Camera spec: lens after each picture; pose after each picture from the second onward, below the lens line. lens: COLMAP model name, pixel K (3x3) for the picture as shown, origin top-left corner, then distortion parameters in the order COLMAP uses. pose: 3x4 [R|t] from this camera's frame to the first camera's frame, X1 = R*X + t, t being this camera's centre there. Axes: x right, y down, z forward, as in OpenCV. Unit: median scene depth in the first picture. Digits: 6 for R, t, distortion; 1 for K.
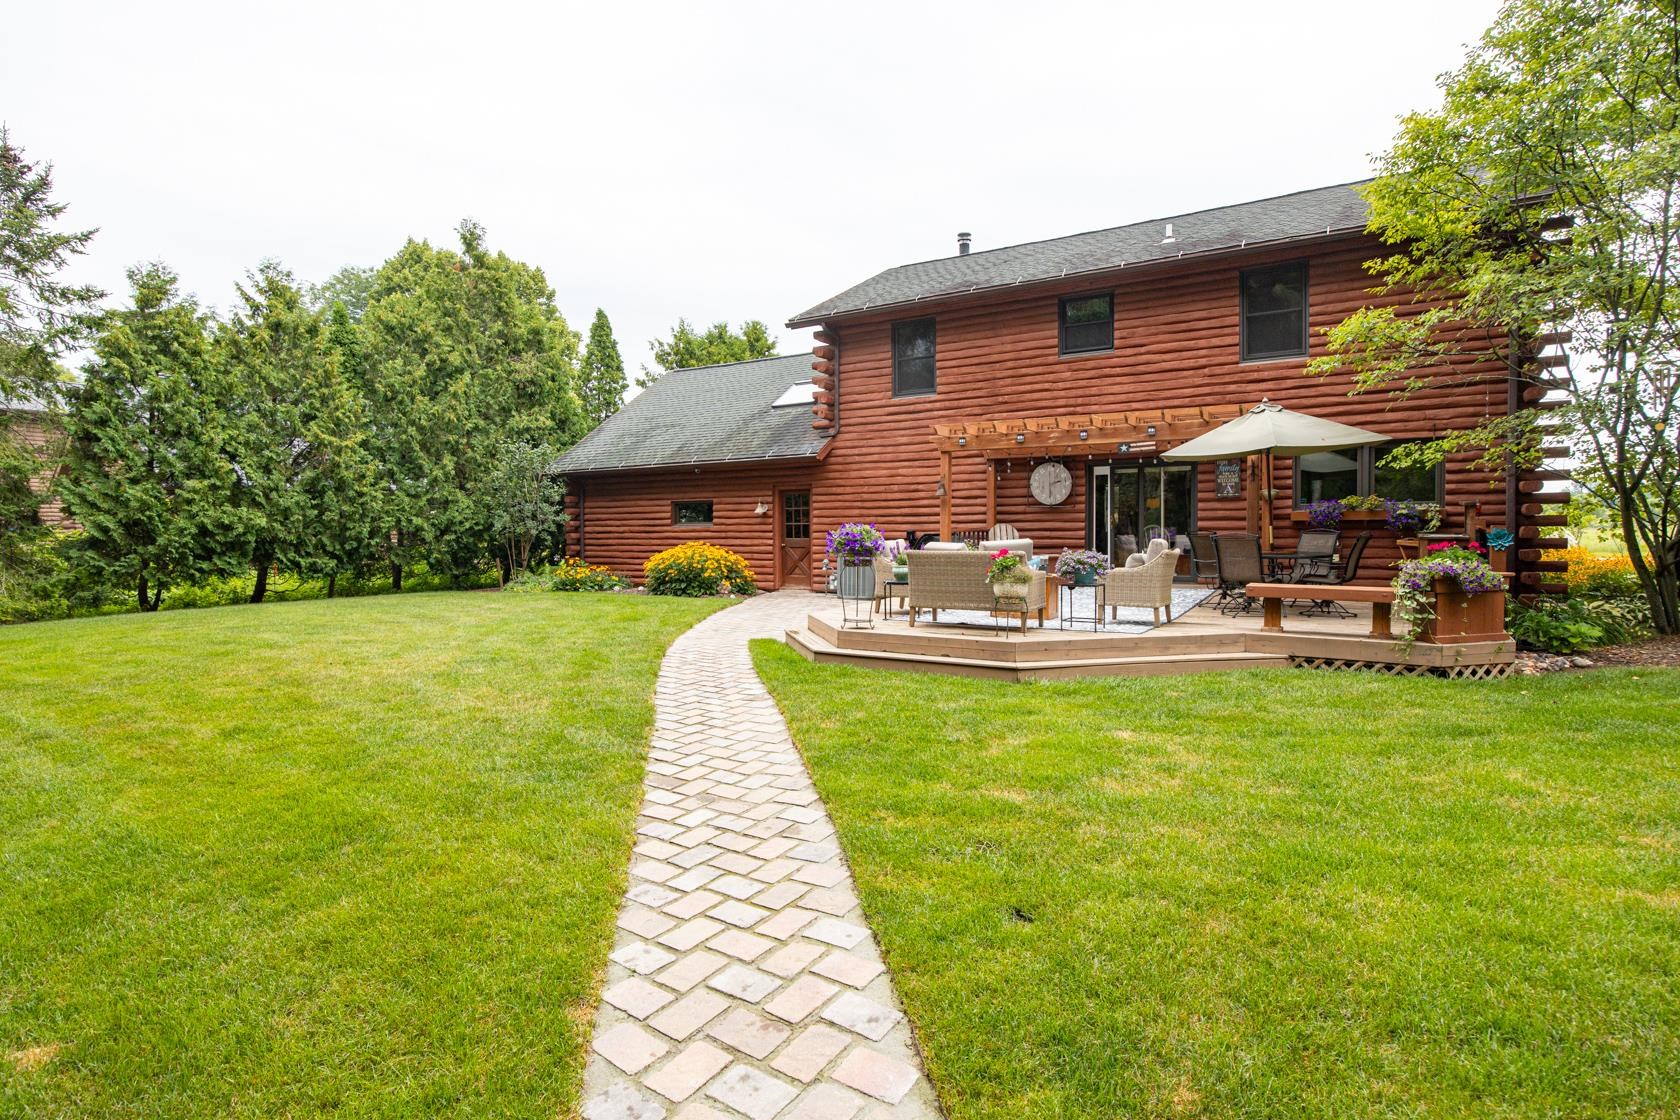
lens RADIAL K [[837.4, 0, 840.0], [0, 837.4, 560.0], [0, 0, 1]] dist [-0.001659, -0.000115]
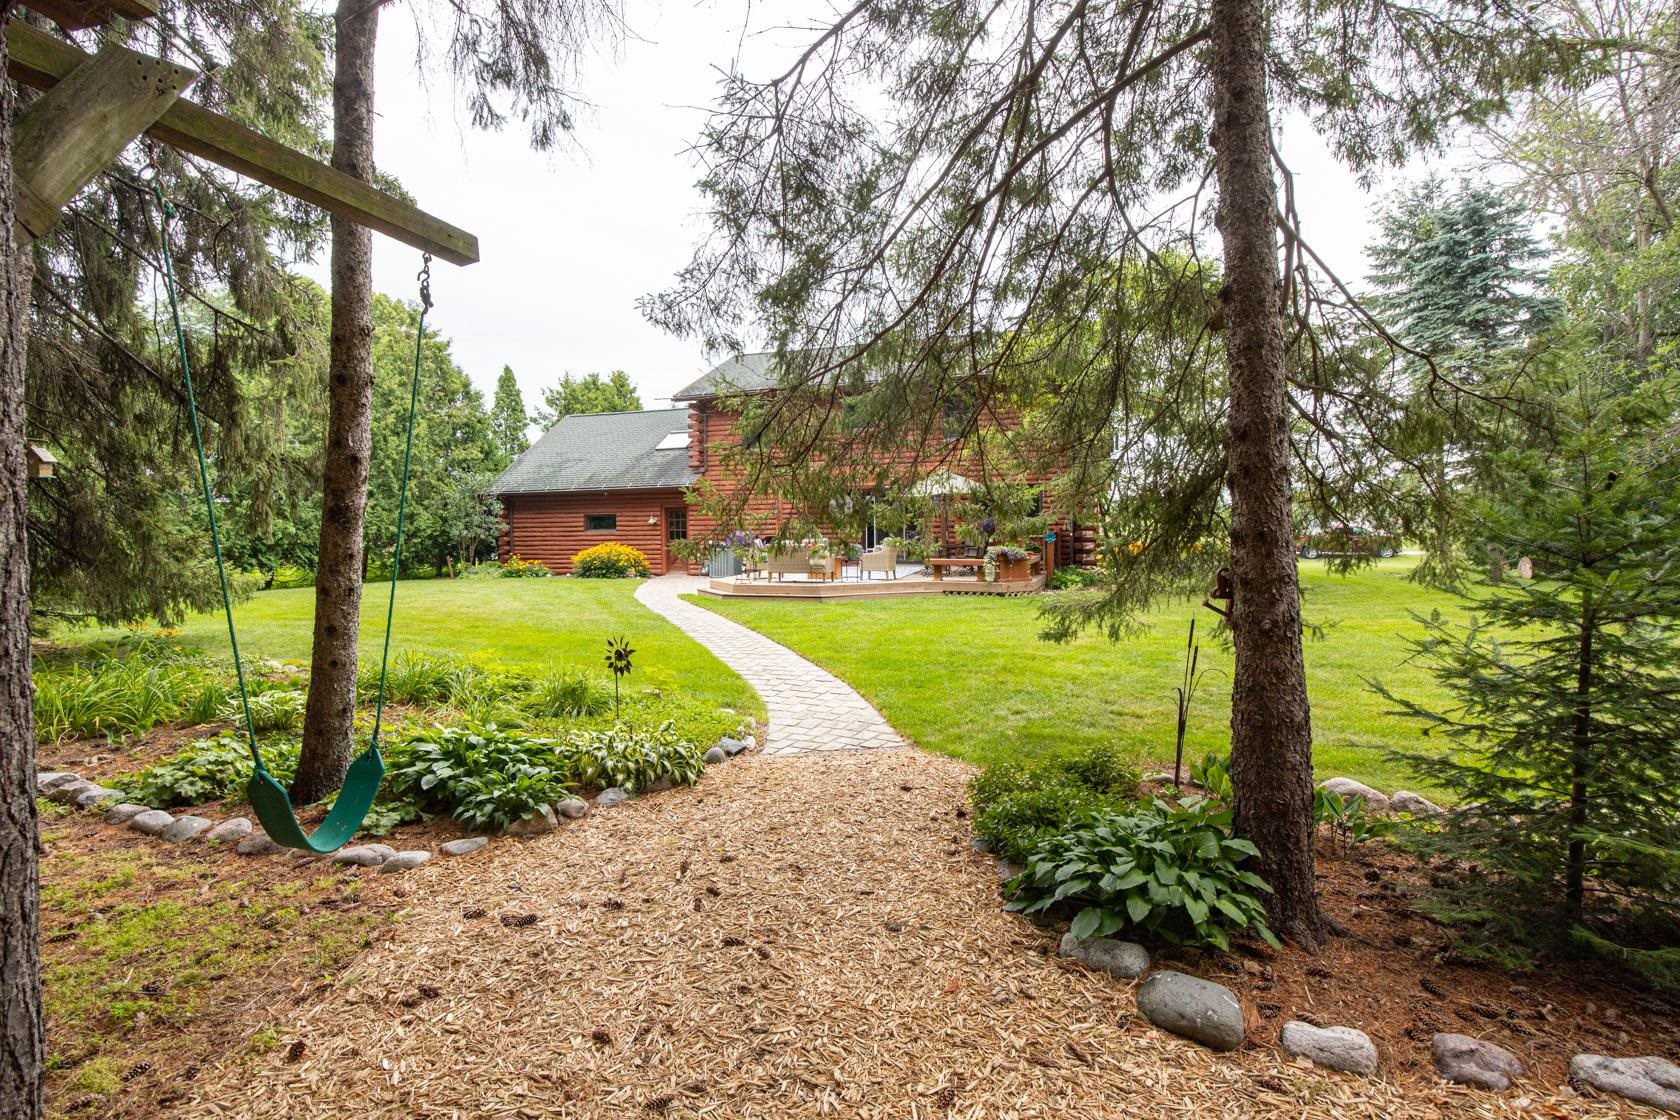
lens RADIAL K [[843.2, 0, 840.0], [0, 843.2, 560.0], [0, 0, 1]] dist [-0.000229, -0.000095]
pose [[0.974200, -0.010566, 0.225440, -0.103563], [0.011525, 0.999929, -0.002935, 0.017050], [-0.225393, 0.005458, 0.974253, -0.508054]]
